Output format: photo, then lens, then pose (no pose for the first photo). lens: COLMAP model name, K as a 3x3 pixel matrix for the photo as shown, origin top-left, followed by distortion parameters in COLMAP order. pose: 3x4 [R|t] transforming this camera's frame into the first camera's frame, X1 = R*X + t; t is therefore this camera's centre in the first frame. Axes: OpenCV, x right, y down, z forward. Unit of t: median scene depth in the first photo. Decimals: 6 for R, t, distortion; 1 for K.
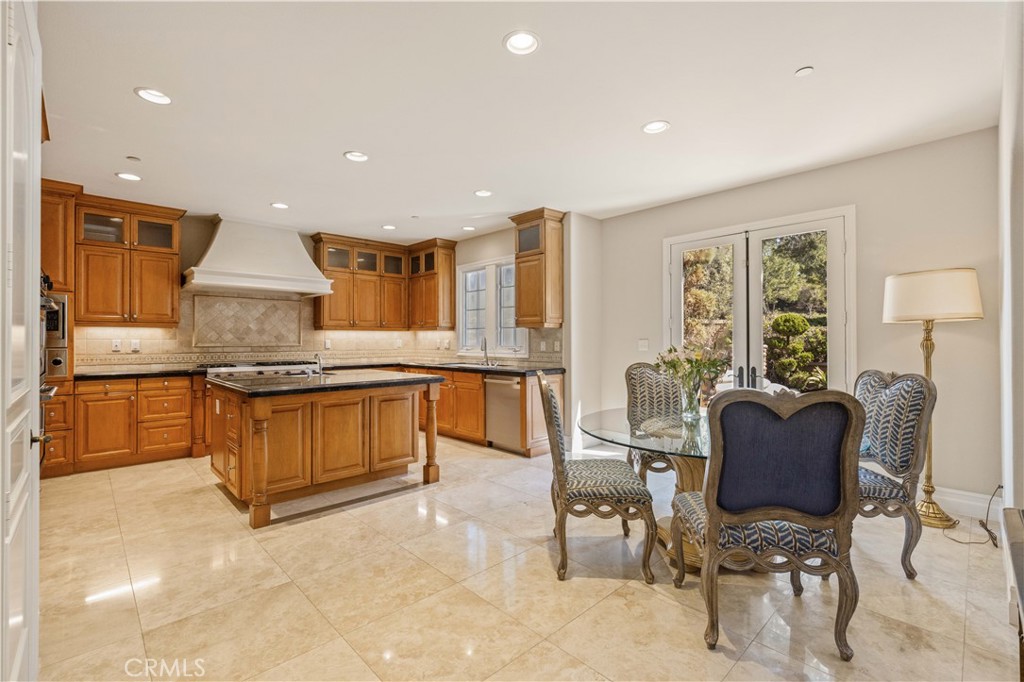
lens RADIAL K [[447.6, 0, 512.0], [0, 447.6, 341.0], [0, 0, 1]] dist [-0.000464, -0.000410]
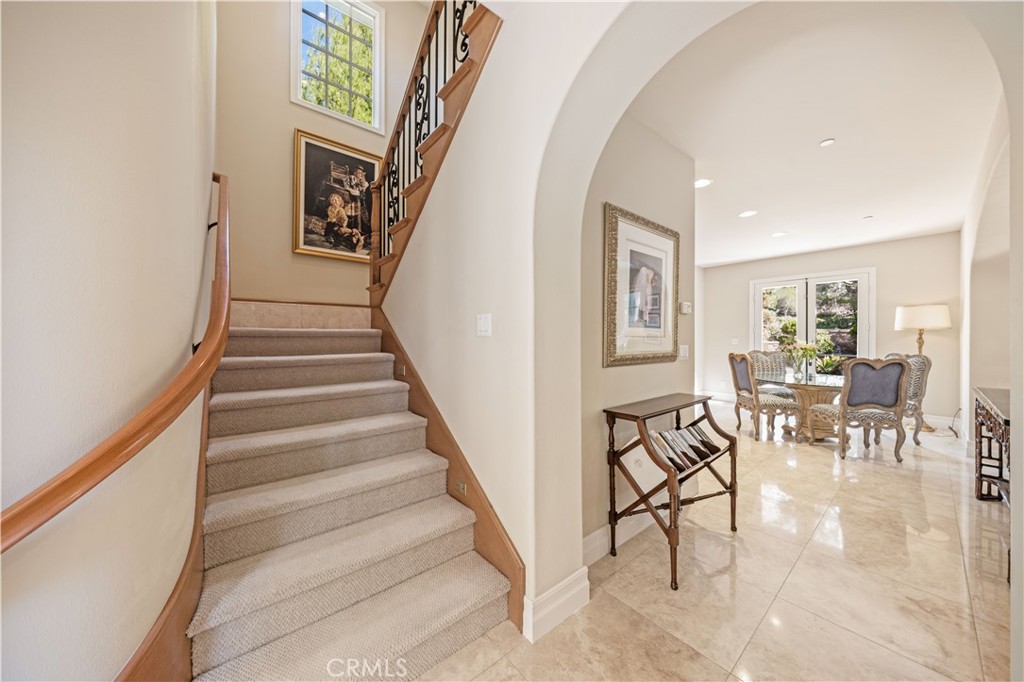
lens RADIAL K [[346.6, 0, 512.0], [0, 346.6, 341.0], [0, 0, 1]] dist [-0.000530, -0.000006]
pose [[0.997972, 0.001548, -0.063635, -0.831596], [-0.000990, 0.999961, 0.008807, -0.005165], [0.063646, -0.008726, 0.997934, -0.692603]]
